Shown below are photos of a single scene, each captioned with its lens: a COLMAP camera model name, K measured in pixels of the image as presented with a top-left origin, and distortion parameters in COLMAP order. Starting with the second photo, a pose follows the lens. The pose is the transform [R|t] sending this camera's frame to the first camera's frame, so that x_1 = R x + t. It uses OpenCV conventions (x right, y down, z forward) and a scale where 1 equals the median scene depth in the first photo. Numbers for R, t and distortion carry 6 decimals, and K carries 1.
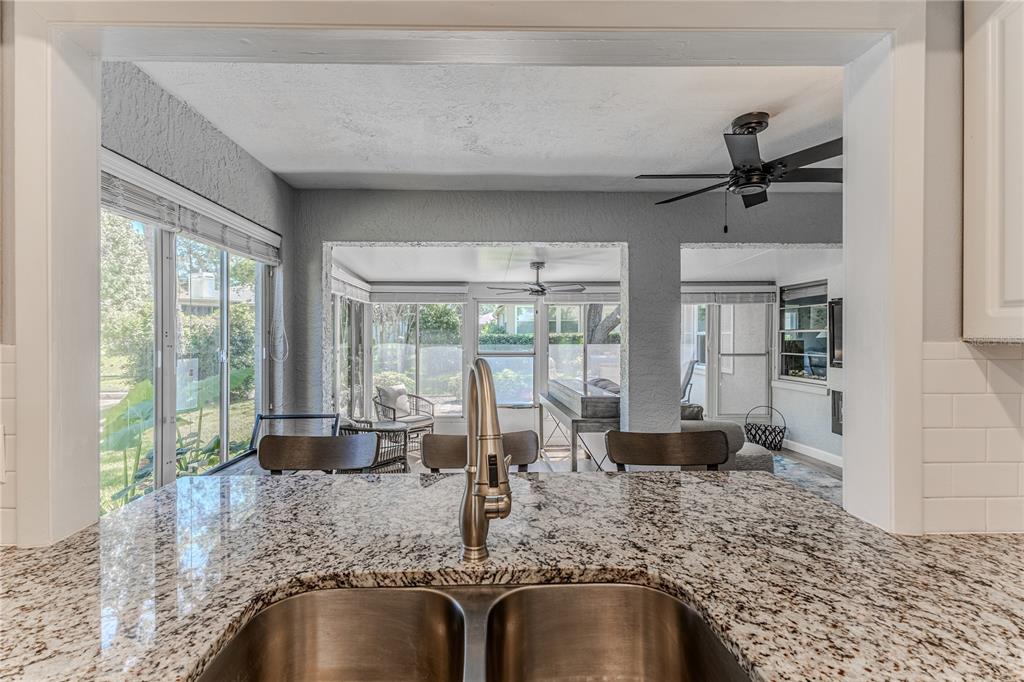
lens RADIAL K [[444.4, 0, 512.0], [0, 444.4, 341.0], [0, 0, 1]] dist [0.002113, -0.000517]
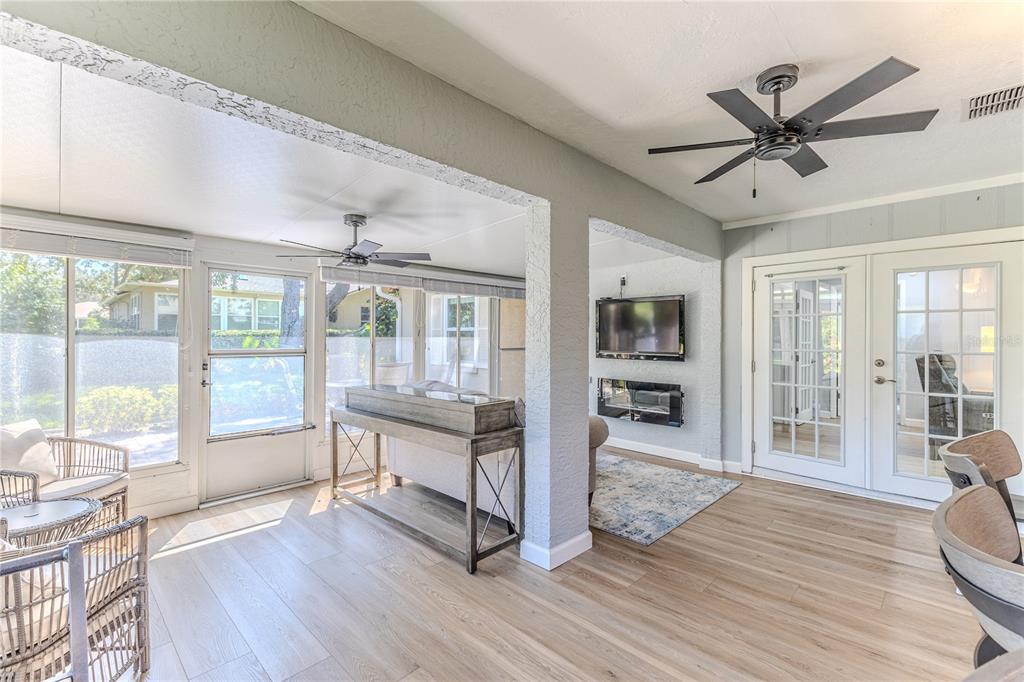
lens RADIAL K [[444.4, 0, 512.0], [0, 444.4, 341.0], [0, 0, 1]] dist [0.002113, -0.000517]
pose [[0.739518, -0.004141, 0.673124, -0.278270], [0.005682, 0.999984, -0.000090, 0.020542], [-0.673112, 0.003891, 0.739530, 0.418683]]
